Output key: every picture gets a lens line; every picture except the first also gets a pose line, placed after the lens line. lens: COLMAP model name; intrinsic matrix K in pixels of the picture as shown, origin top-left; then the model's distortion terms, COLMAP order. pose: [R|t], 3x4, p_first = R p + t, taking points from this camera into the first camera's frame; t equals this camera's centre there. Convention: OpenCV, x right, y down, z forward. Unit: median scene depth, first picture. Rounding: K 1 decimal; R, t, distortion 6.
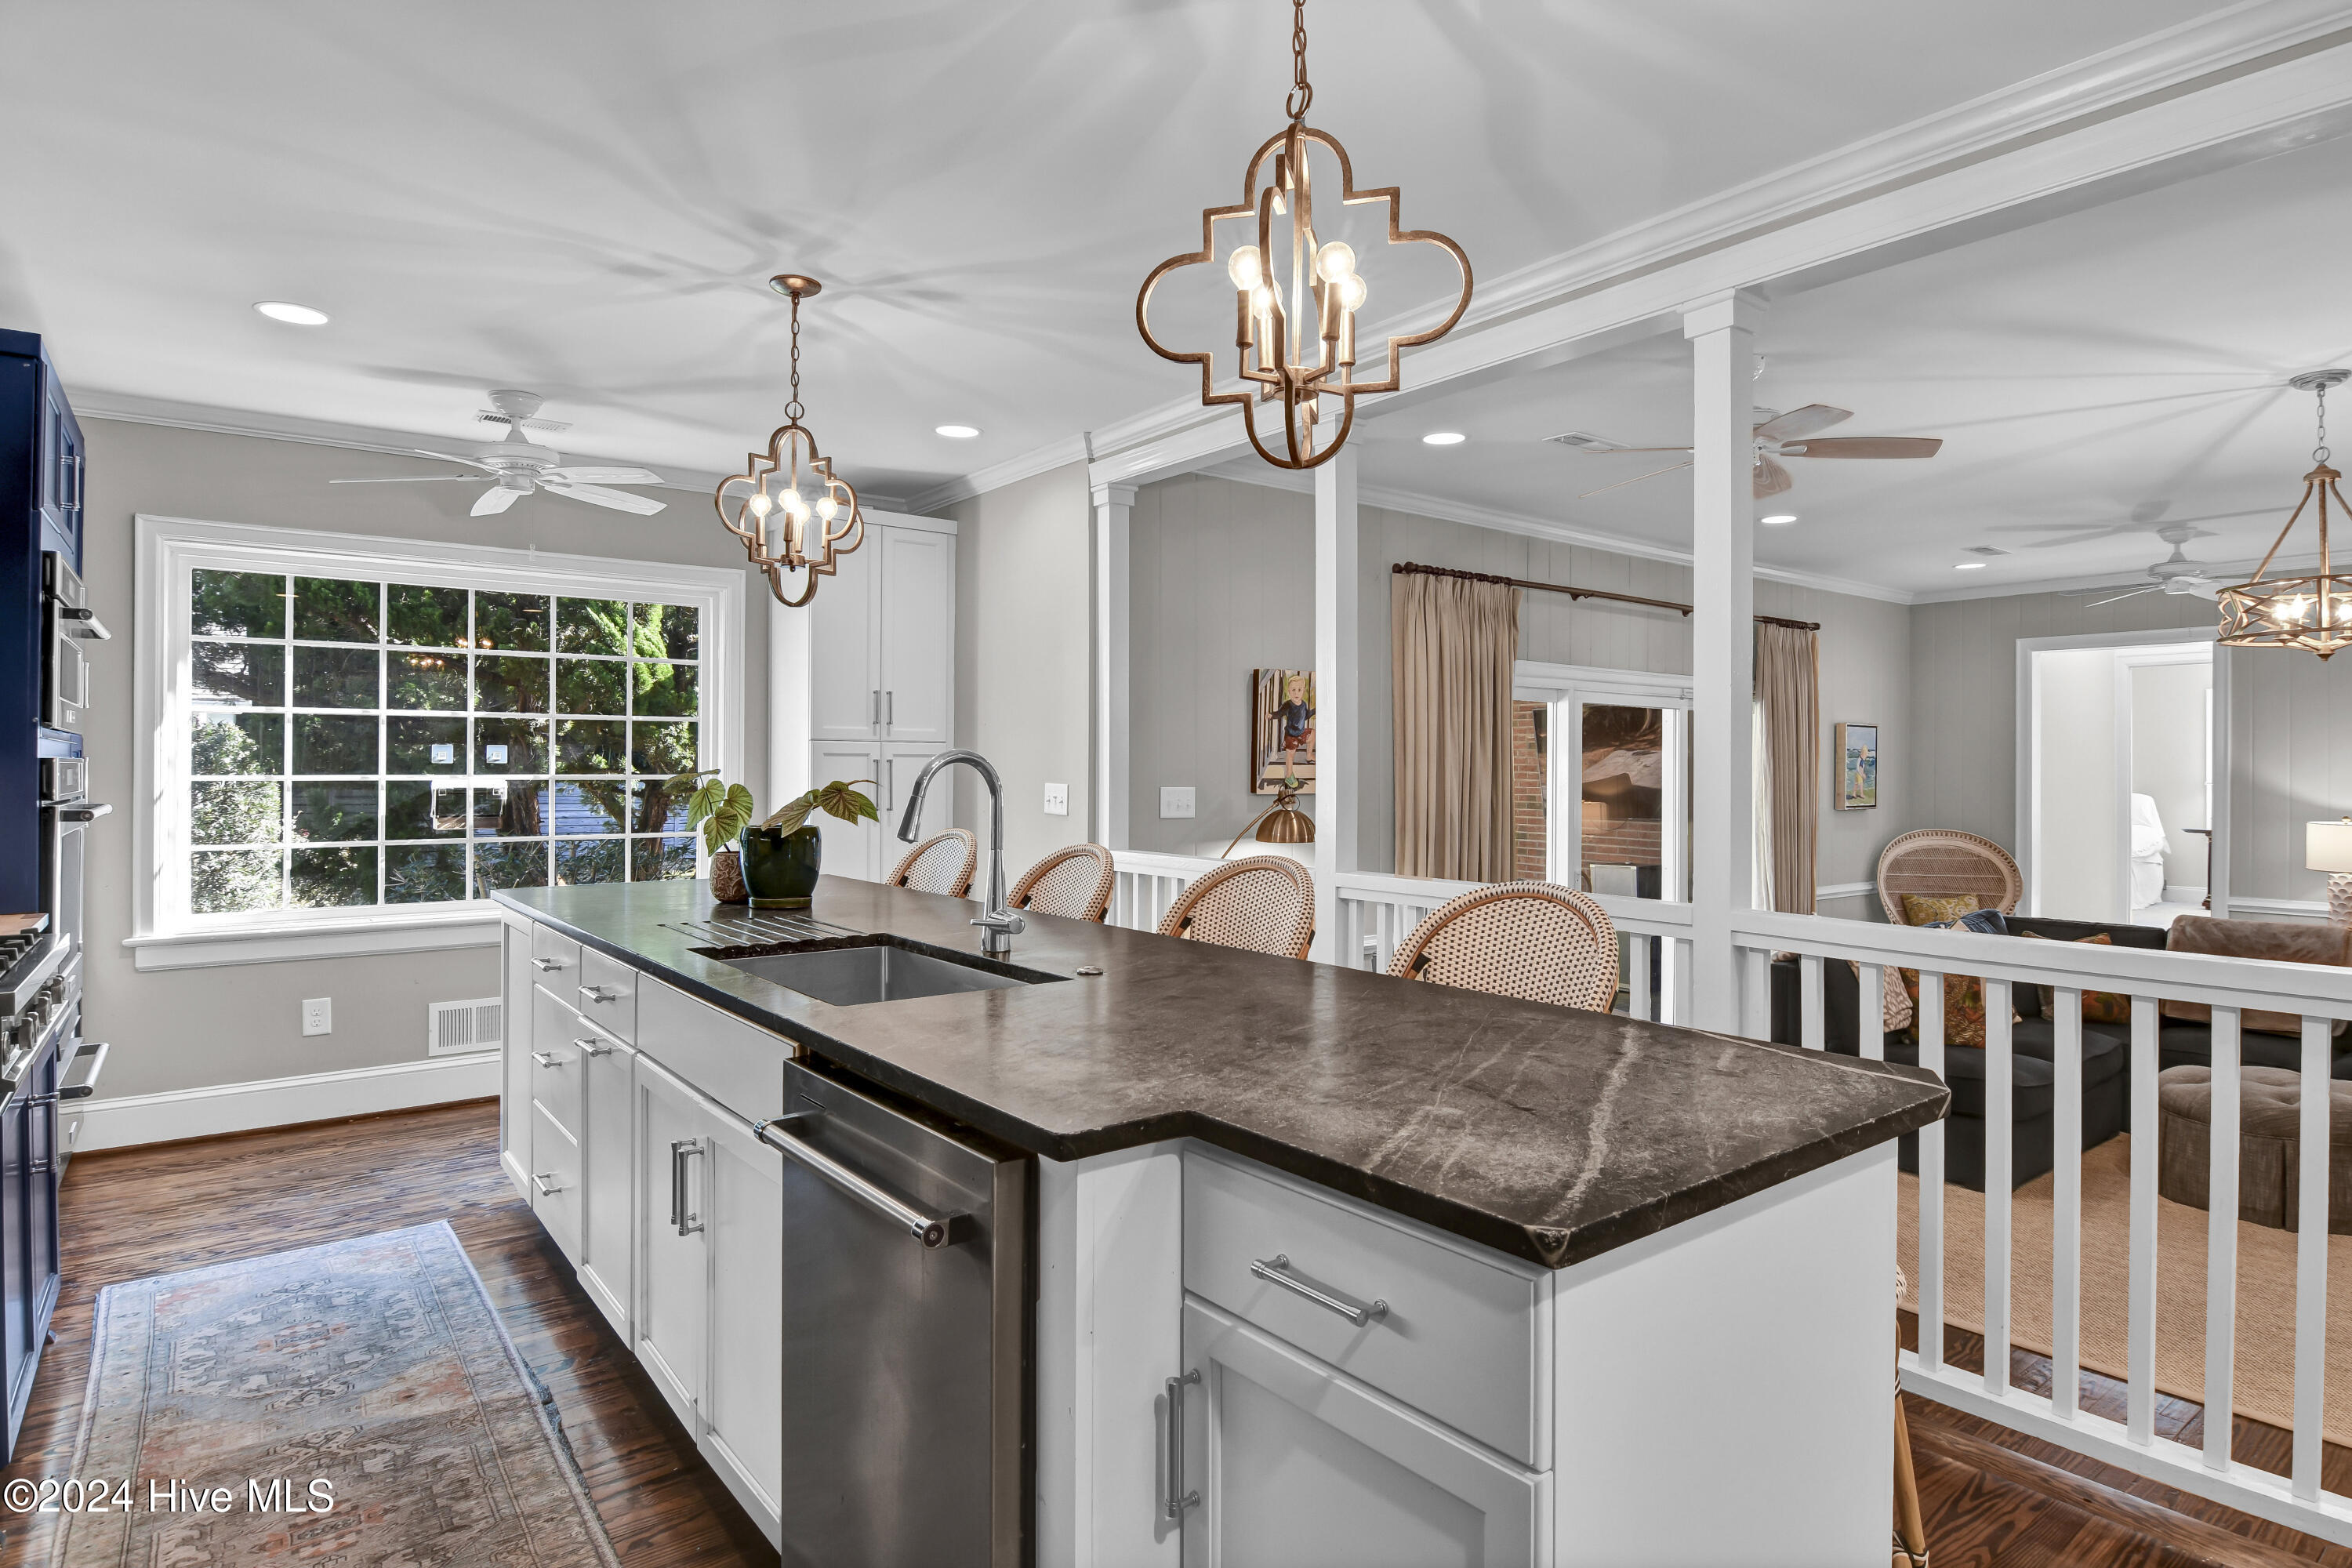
lens RADIAL K [[1284.4, 0, 1163.4], [0, 1284.4, 770.7], [0, 0, 1]] dist [0.001600, -0.023101]
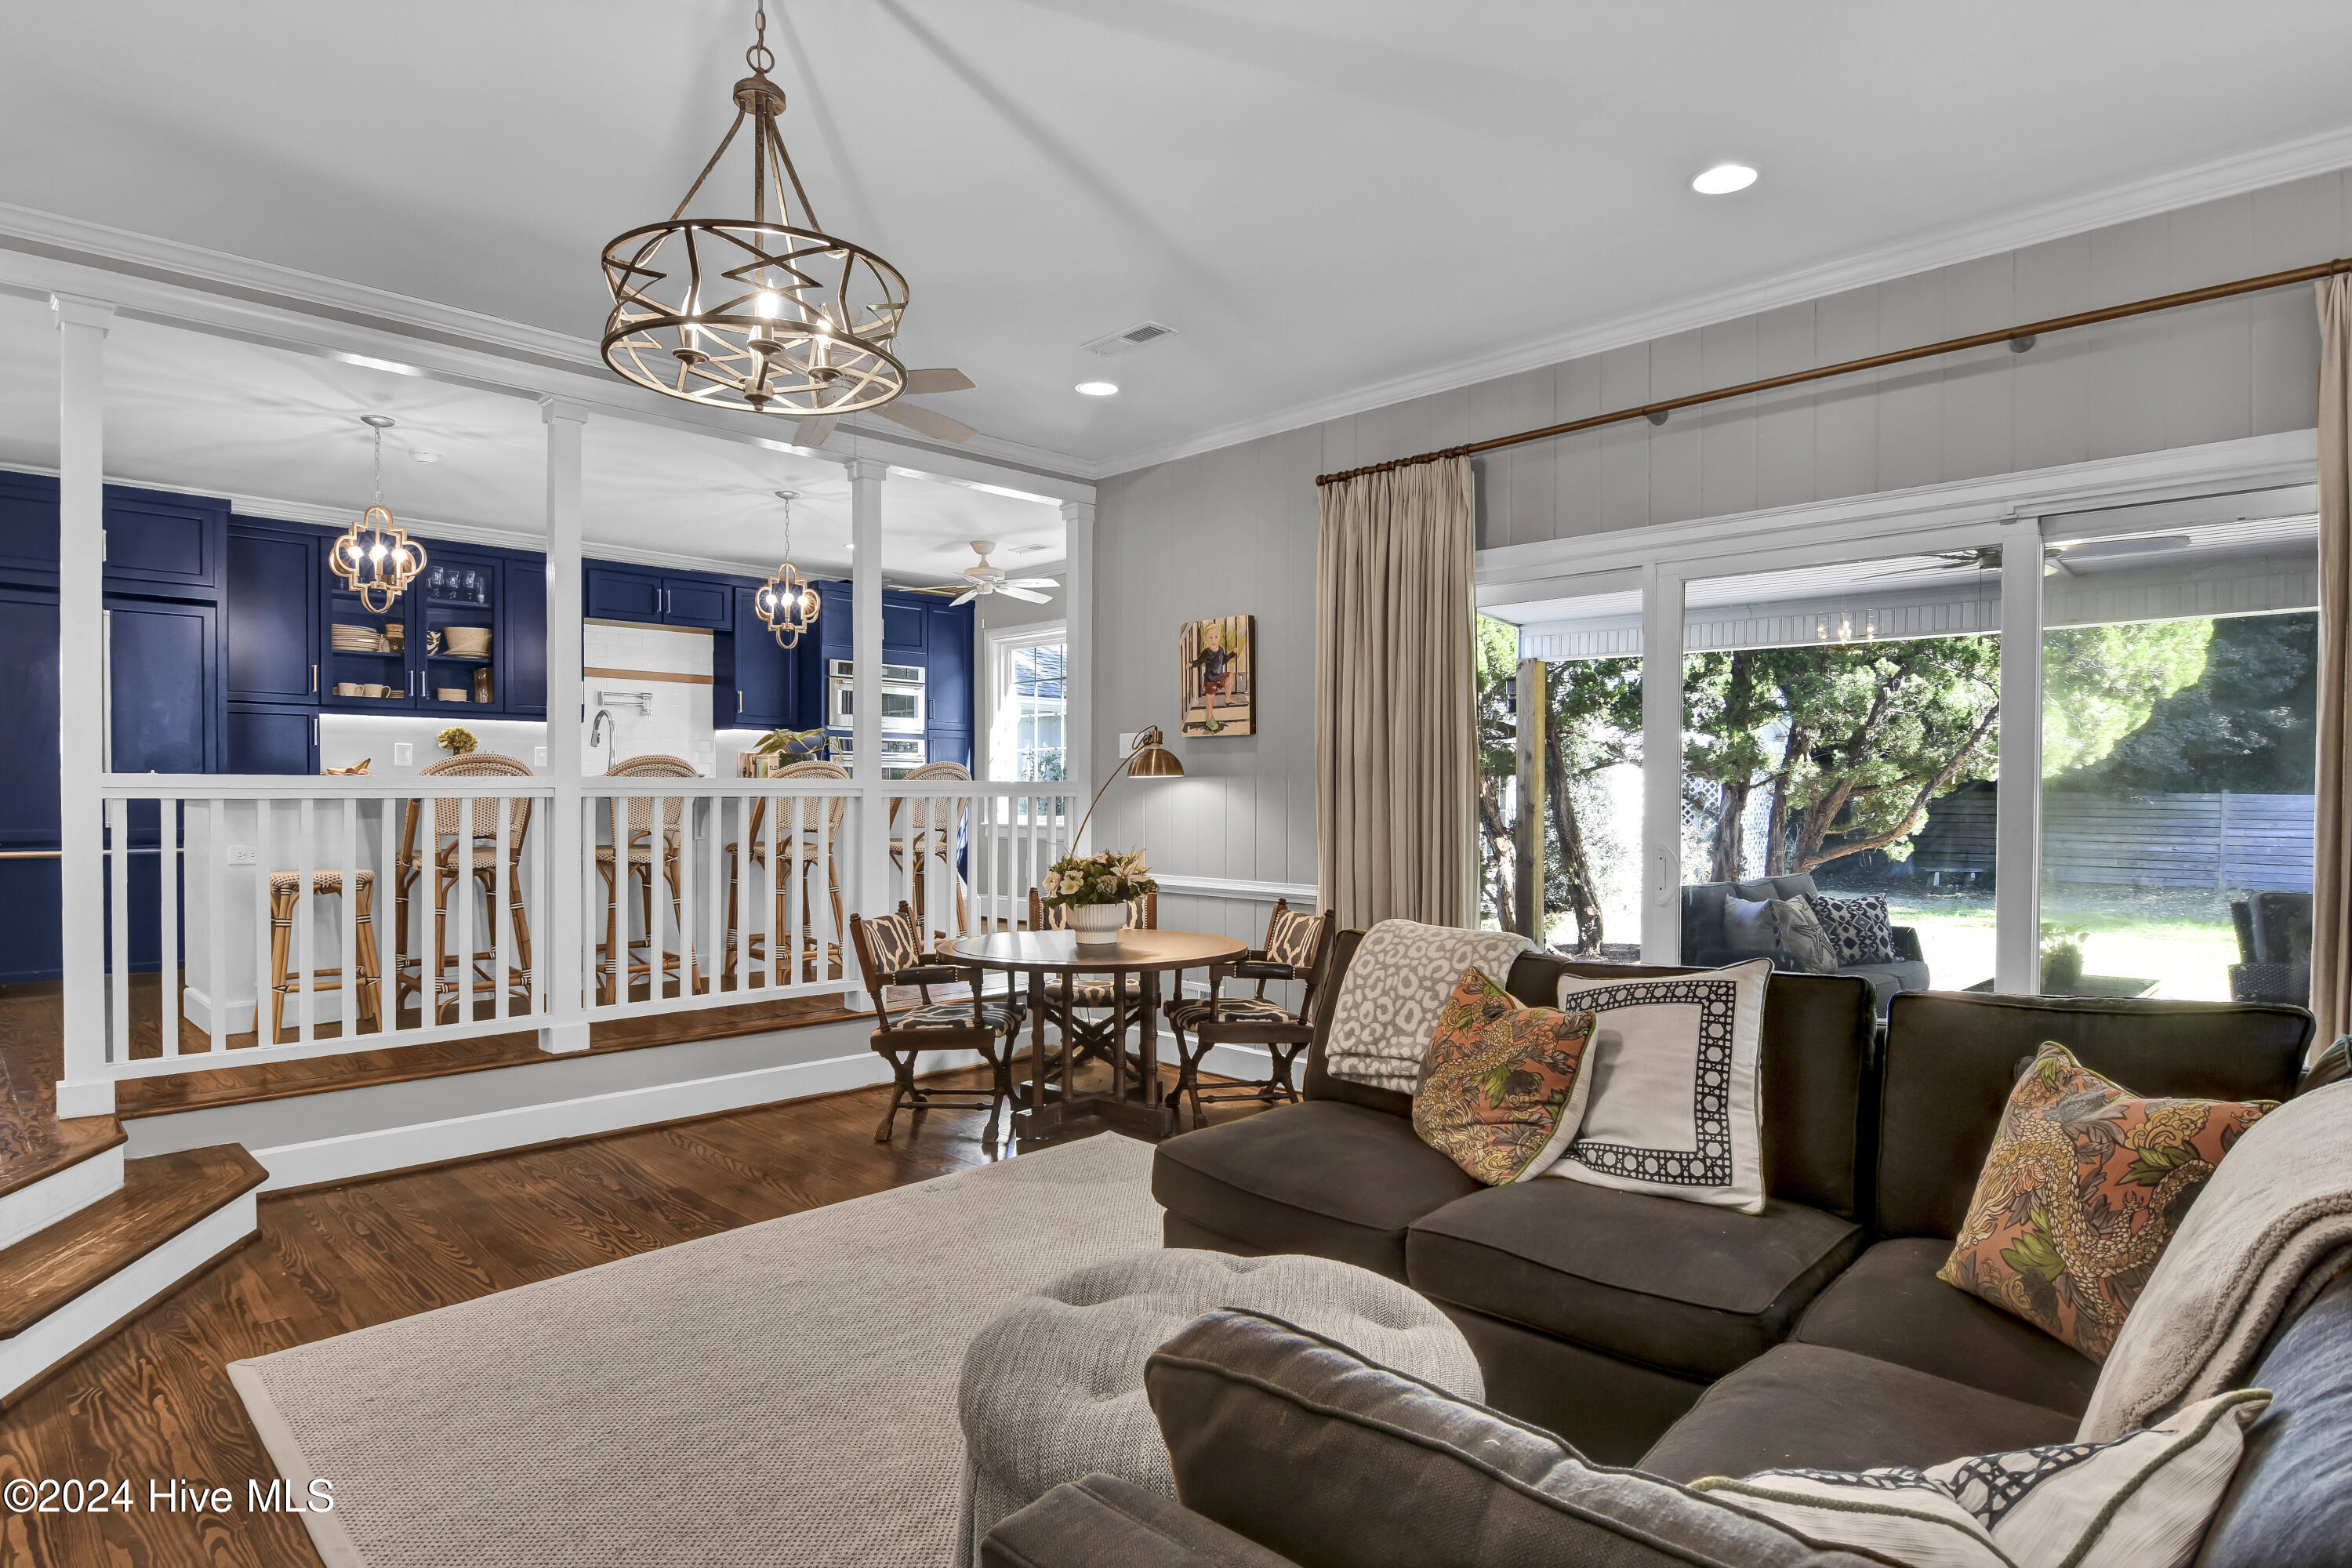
lens RADIAL K [[1285.6, 0, 1177.7], [0, 1285.6, 813.2], [0, 0, 1]] dist [0.000351, 0.000176]
pose [[0.137757, 0.016259, -0.990333, 0.906358], [0.004702, 0.999843, 0.017069, 0.050184], [0.990455, -0.007007, 0.137659, 0.649107]]
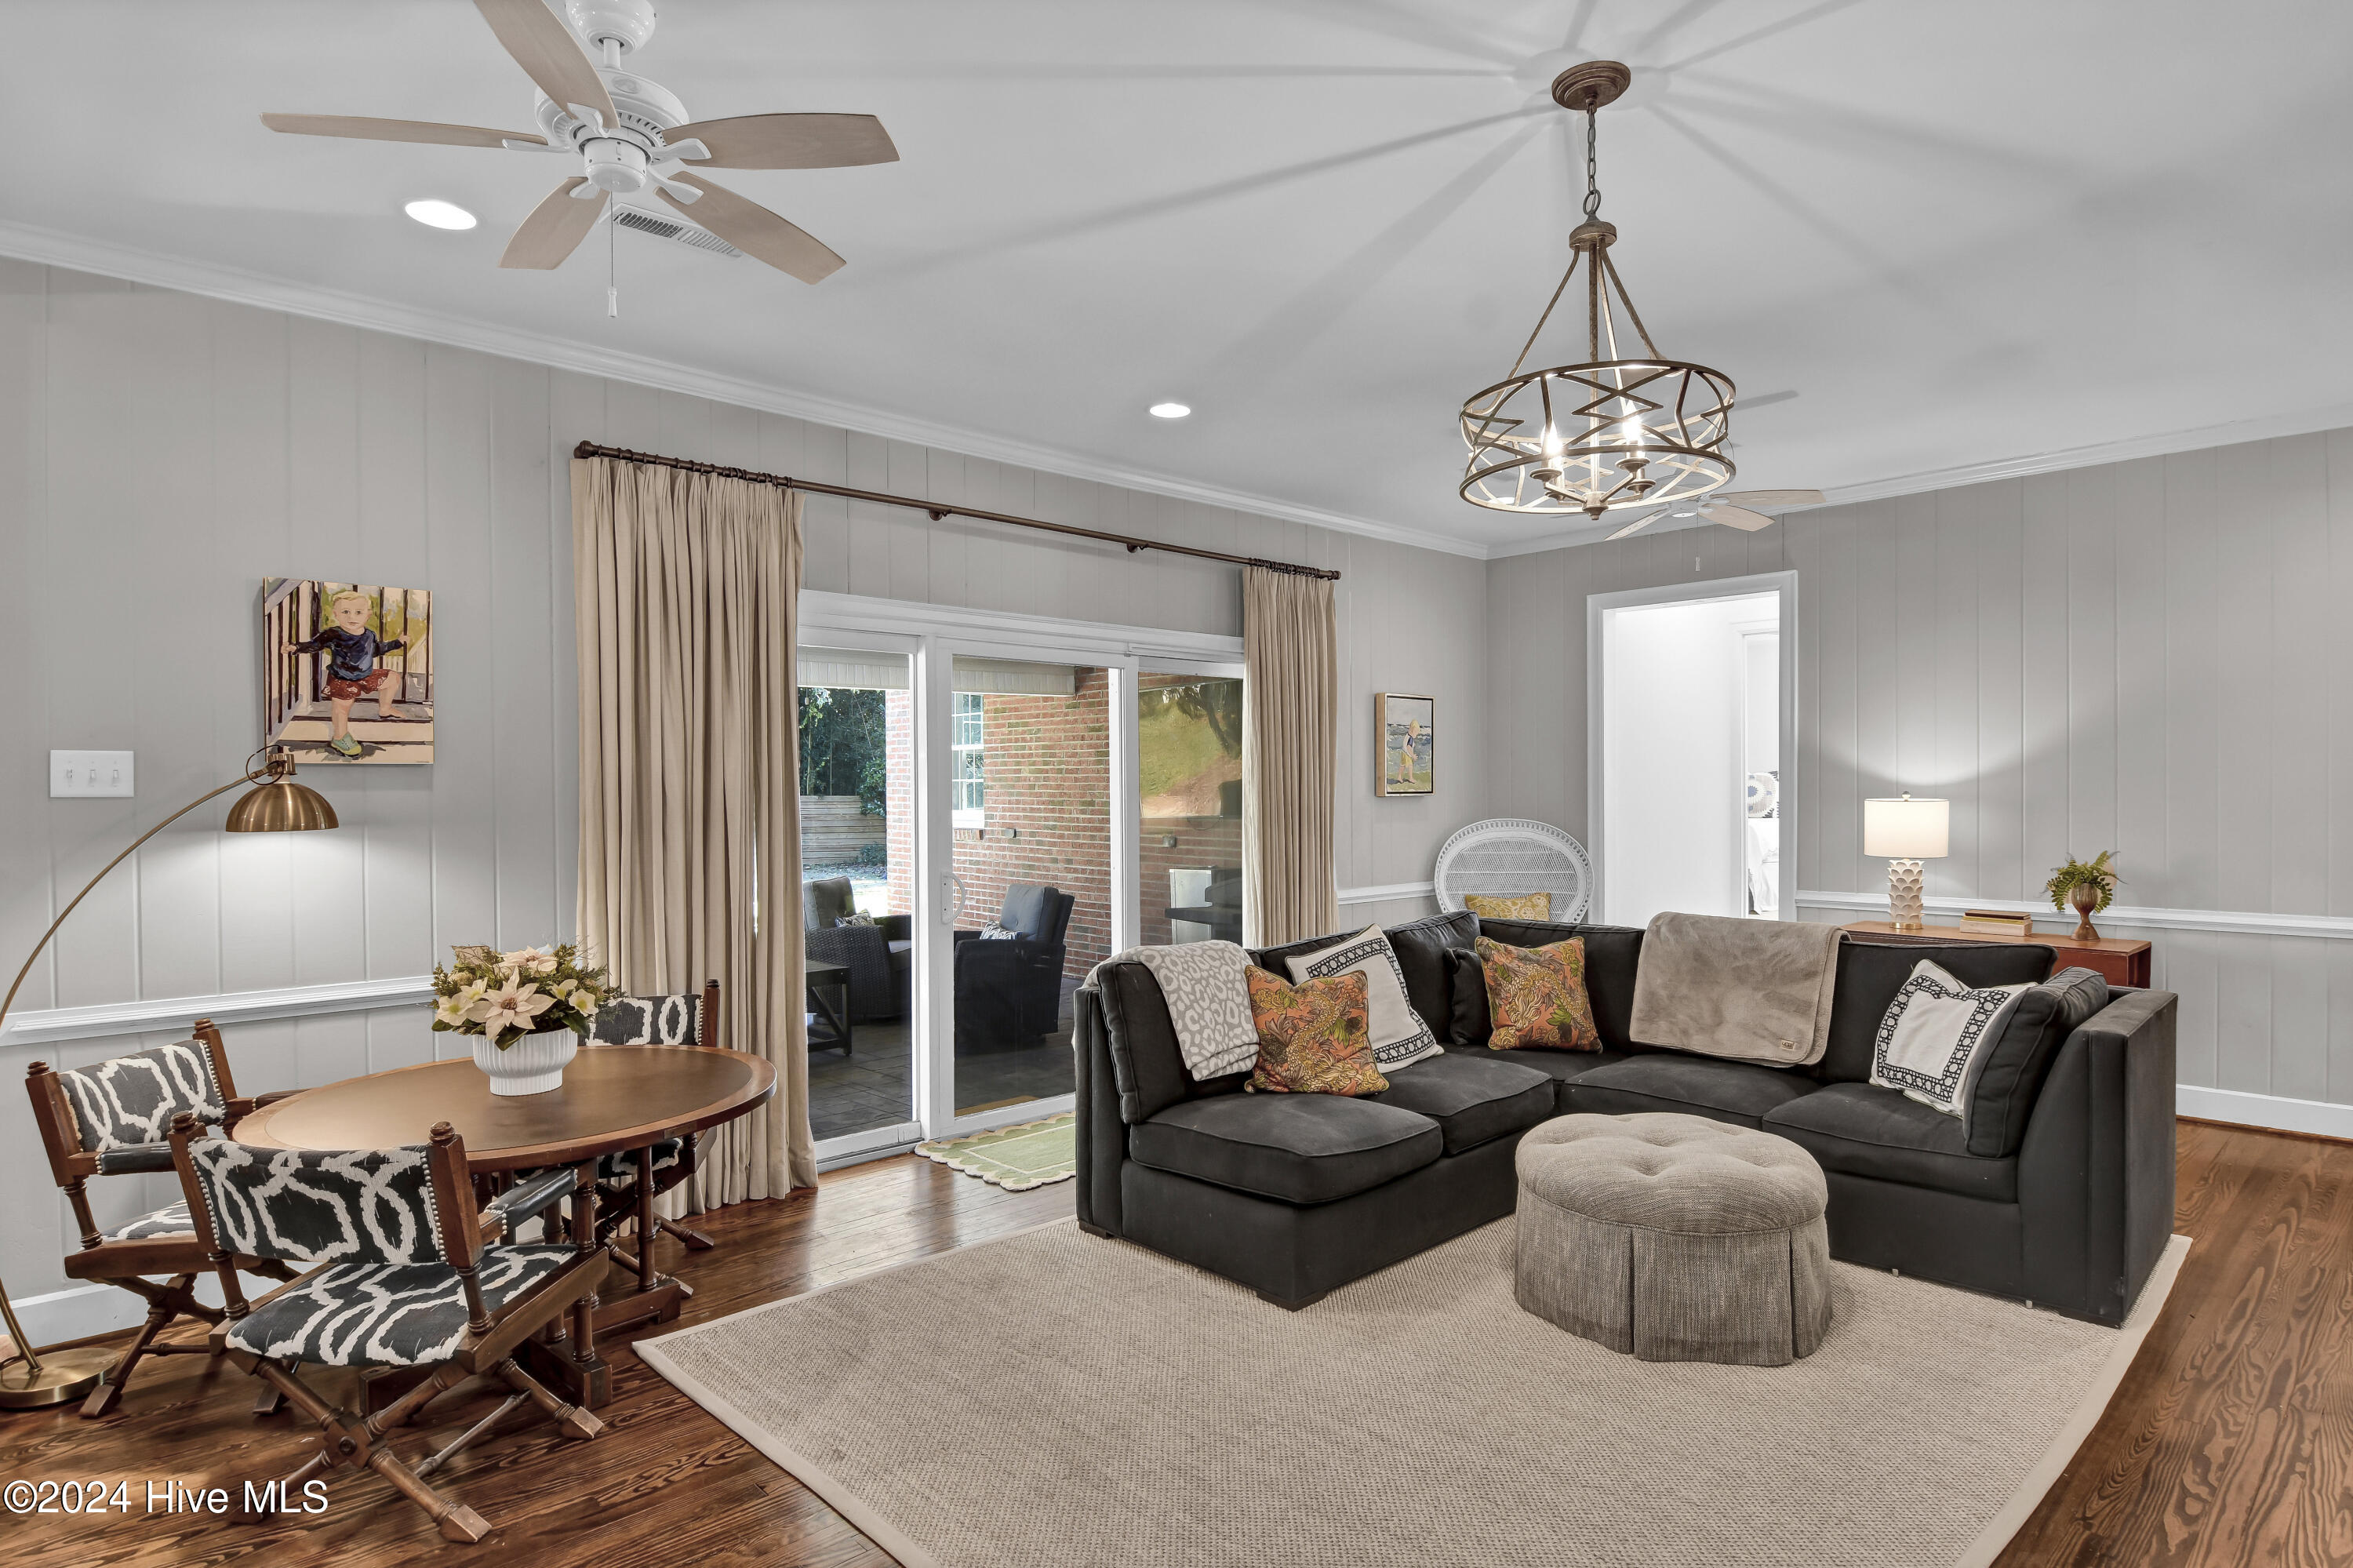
lens RADIAL K [[1286.2, 0, 1178.2], [0, 1286.2, 813.2], [0, 0, 1]] dist [0.000351, 0.000176]
pose [[0.993930, -0.014124, 0.109108, 0.367414], [0.012111, 0.999744, 0.019090, 0.028958], [-0.109350, -0.017652, 0.993847, 0.209239]]
